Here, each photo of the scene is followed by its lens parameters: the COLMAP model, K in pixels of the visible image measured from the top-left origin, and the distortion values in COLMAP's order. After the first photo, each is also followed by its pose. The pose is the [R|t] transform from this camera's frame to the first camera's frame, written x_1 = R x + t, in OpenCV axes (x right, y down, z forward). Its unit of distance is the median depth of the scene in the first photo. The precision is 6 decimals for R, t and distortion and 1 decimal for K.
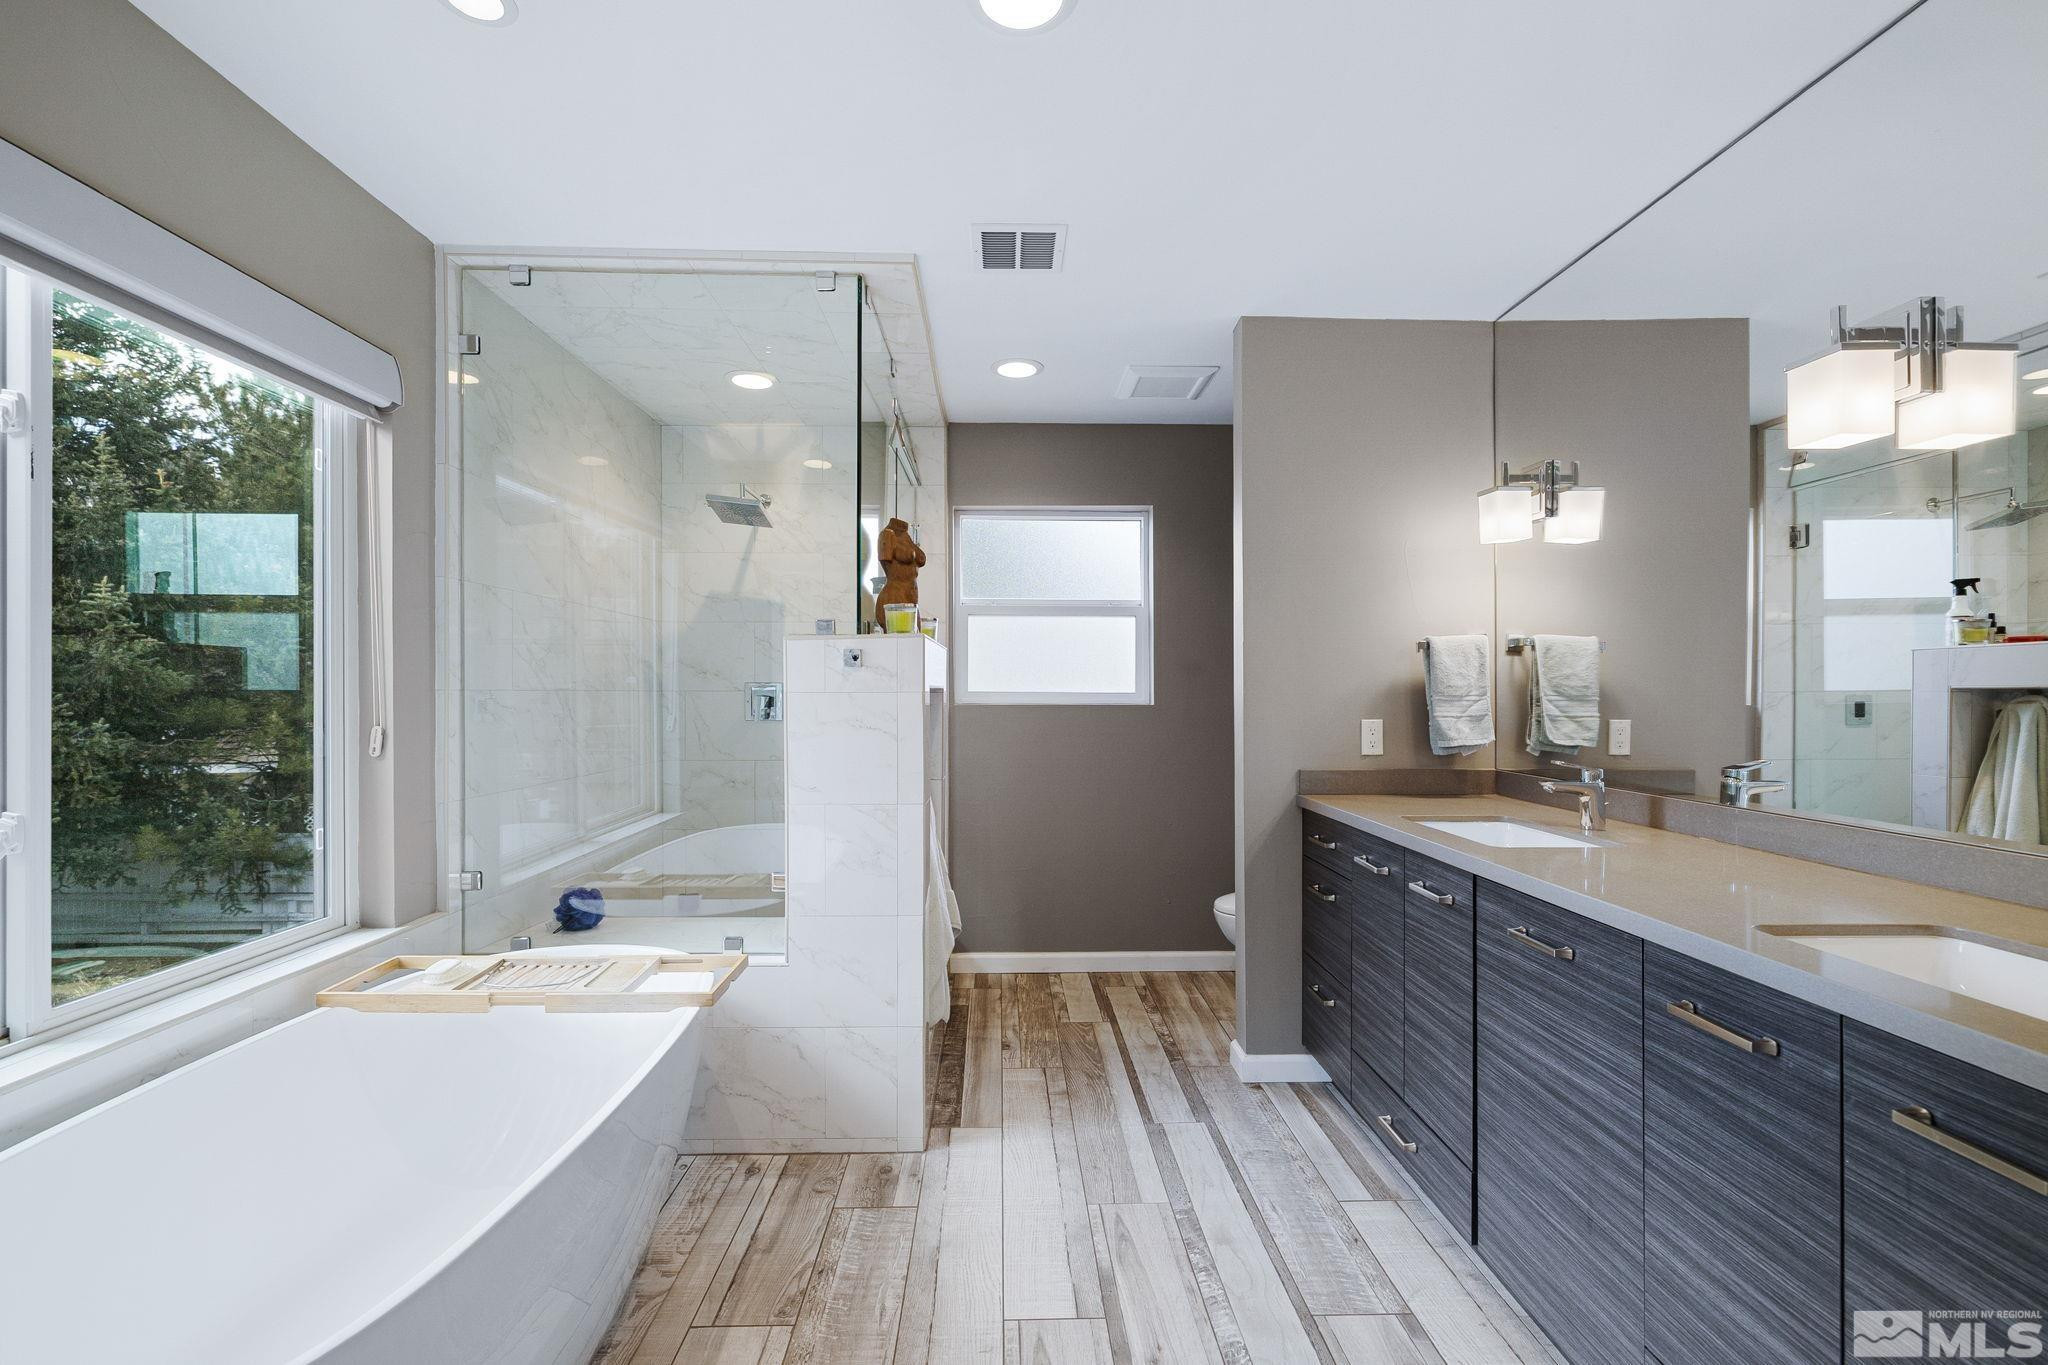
lens RADIAL K [[867.8, 0, 1021.5], [0, 867.8, 692.5], [0, 0, 1]] dist [0.010210, 0.000024]
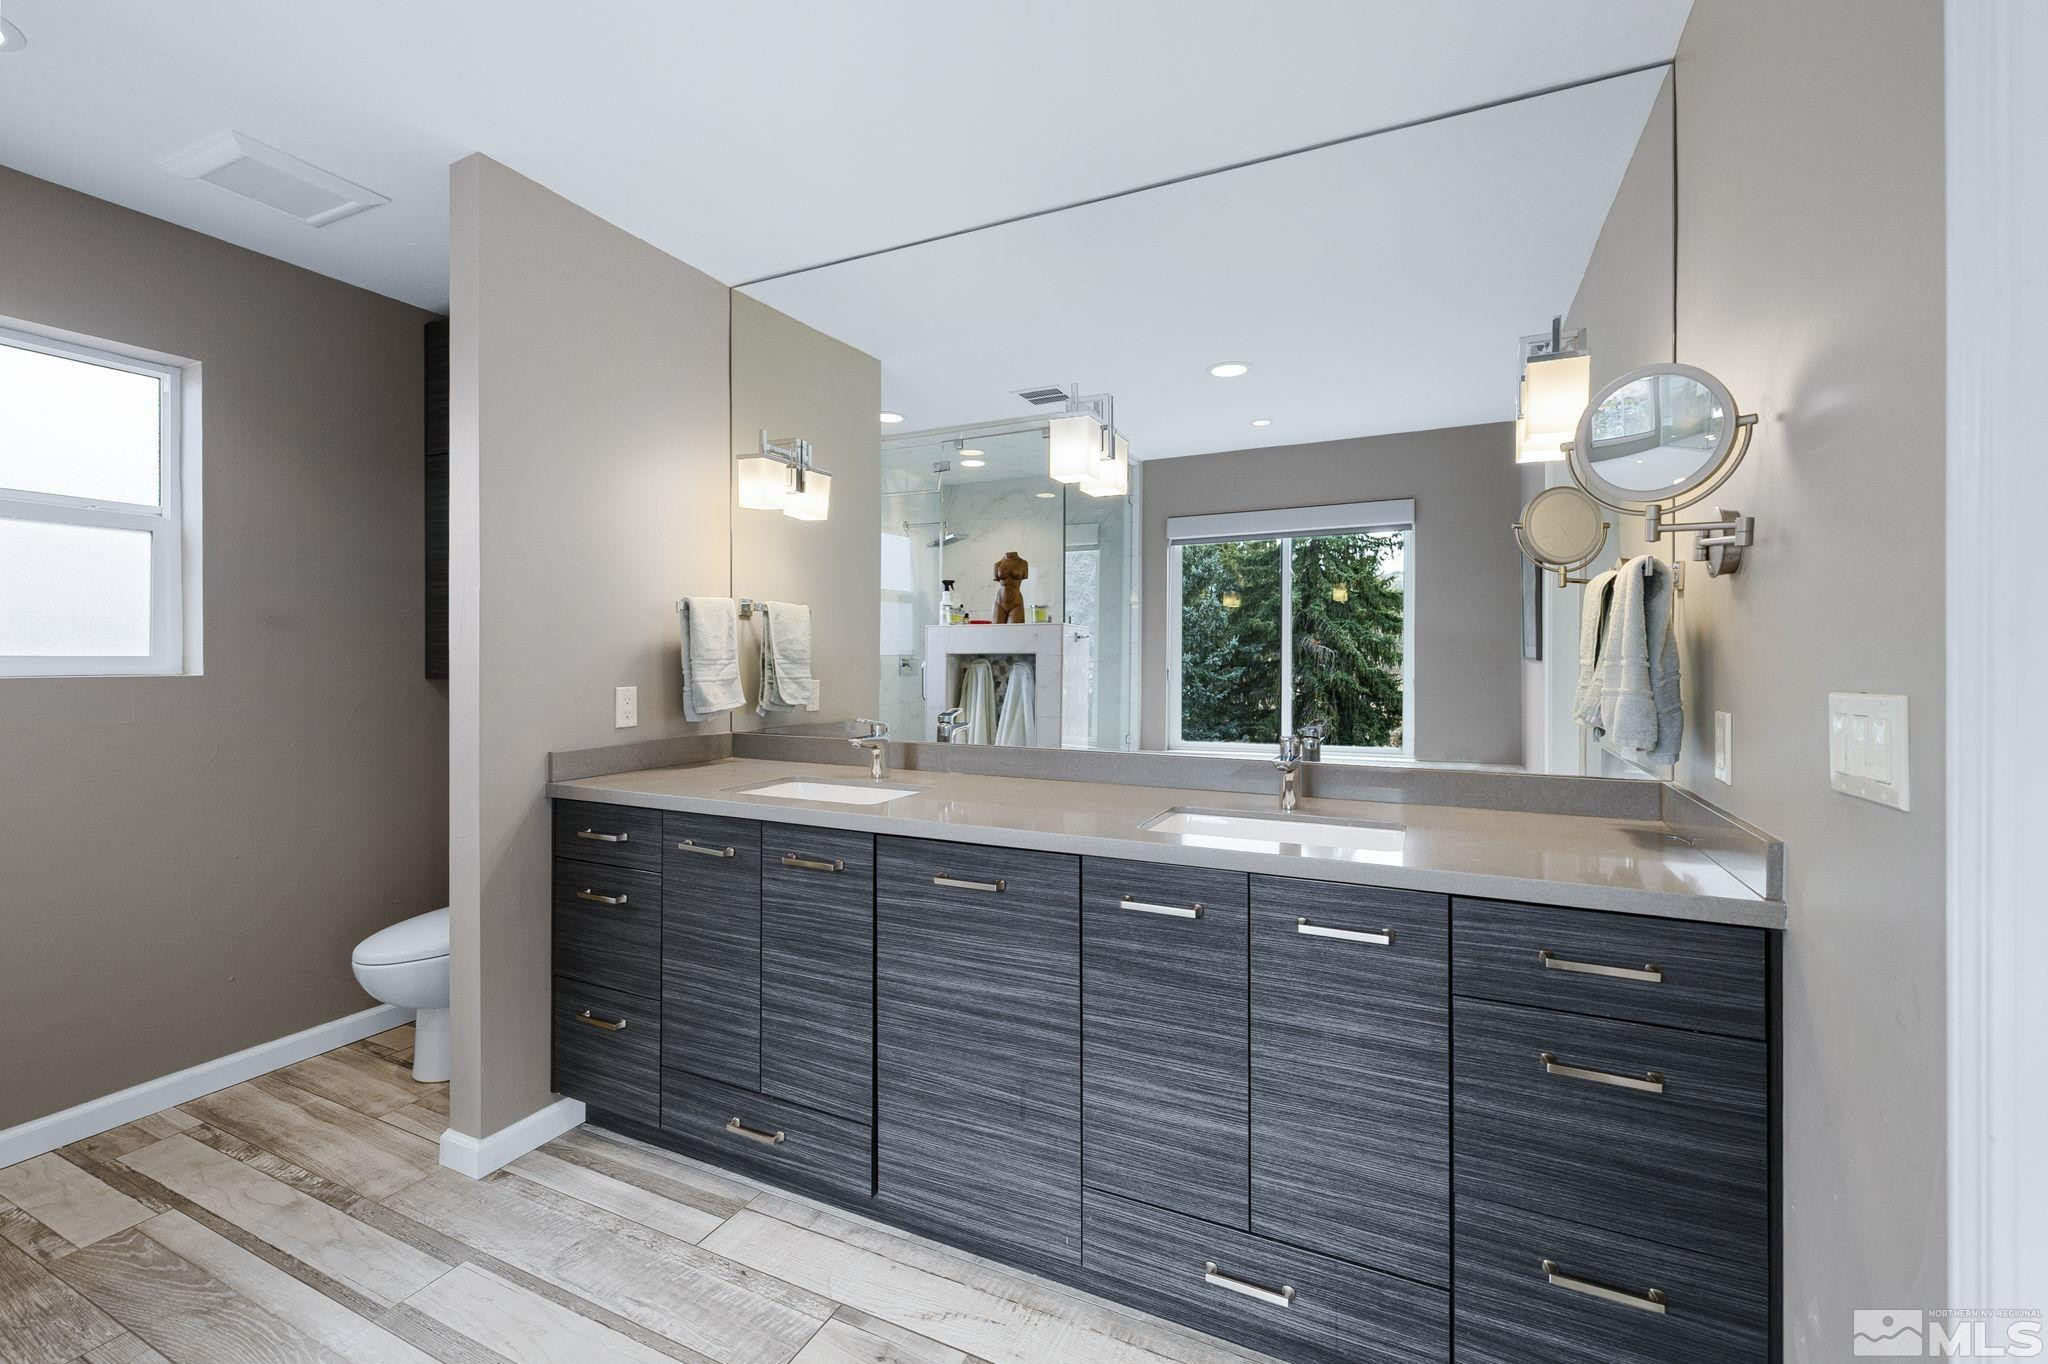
lens RADIAL K [[863.7, 0, 1023.7], [0, 863.7, 655.0], [0, 0, 1]] dist [0.002328, -0.000071]
pose [[0.452235, 0.002074, 0.891897, -0.204086], [0.000354, 0.999997, -0.002505, 0.001416], [-0.891899, 0.001448, 0.452232, 0.259862]]
